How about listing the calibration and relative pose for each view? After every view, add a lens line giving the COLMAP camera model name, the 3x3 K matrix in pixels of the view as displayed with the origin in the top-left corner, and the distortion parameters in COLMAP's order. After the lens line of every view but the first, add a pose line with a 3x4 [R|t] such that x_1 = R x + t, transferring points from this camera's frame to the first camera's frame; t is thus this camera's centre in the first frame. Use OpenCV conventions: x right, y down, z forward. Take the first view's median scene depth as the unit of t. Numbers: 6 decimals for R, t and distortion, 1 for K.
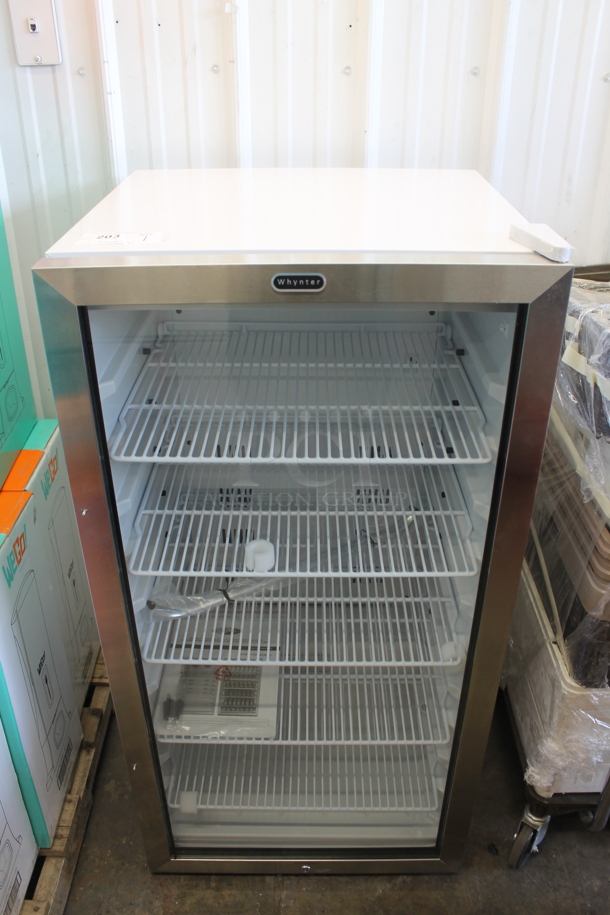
lens RADIAL K [[770.6, 0, 305.0], [0, 770.6, 457.5], [0, 0, 1]] dist [-0.109262, 0.012728]
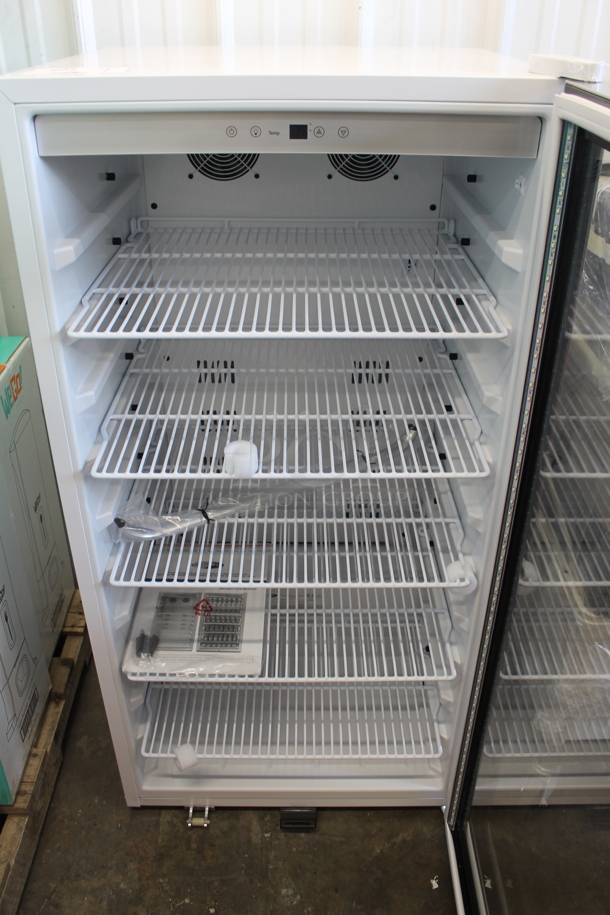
lens RADIAL K [[768.2, 0, 315.0], [0, 768.2, 458.6], [0, 0, 1]] dist [-0.107451, 0.003189]
pose [[0.999672, -0.002556, 0.025480, 0.002283], [0.002252, 0.999926, 0.011963, 0.103121], [-0.025509, -0.011902, 0.999604, 0.105127]]
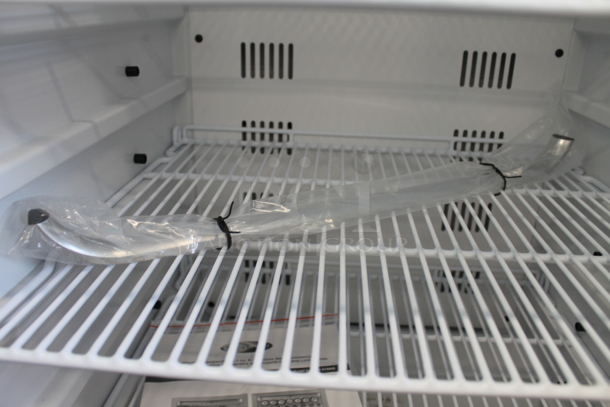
lens RADIAL K [[513.7, 0, 305.0], [0, 513.7, 203.5], [0, 0, 1]] dist [-0.109262, 0.012728]
pose [[0.998081, 0.043211, -0.044355, -0.042532], [-0.049088, 0.988741, -0.141354, 0.204921], [0.037748, 0.143260, 0.988965, 0.698934]]
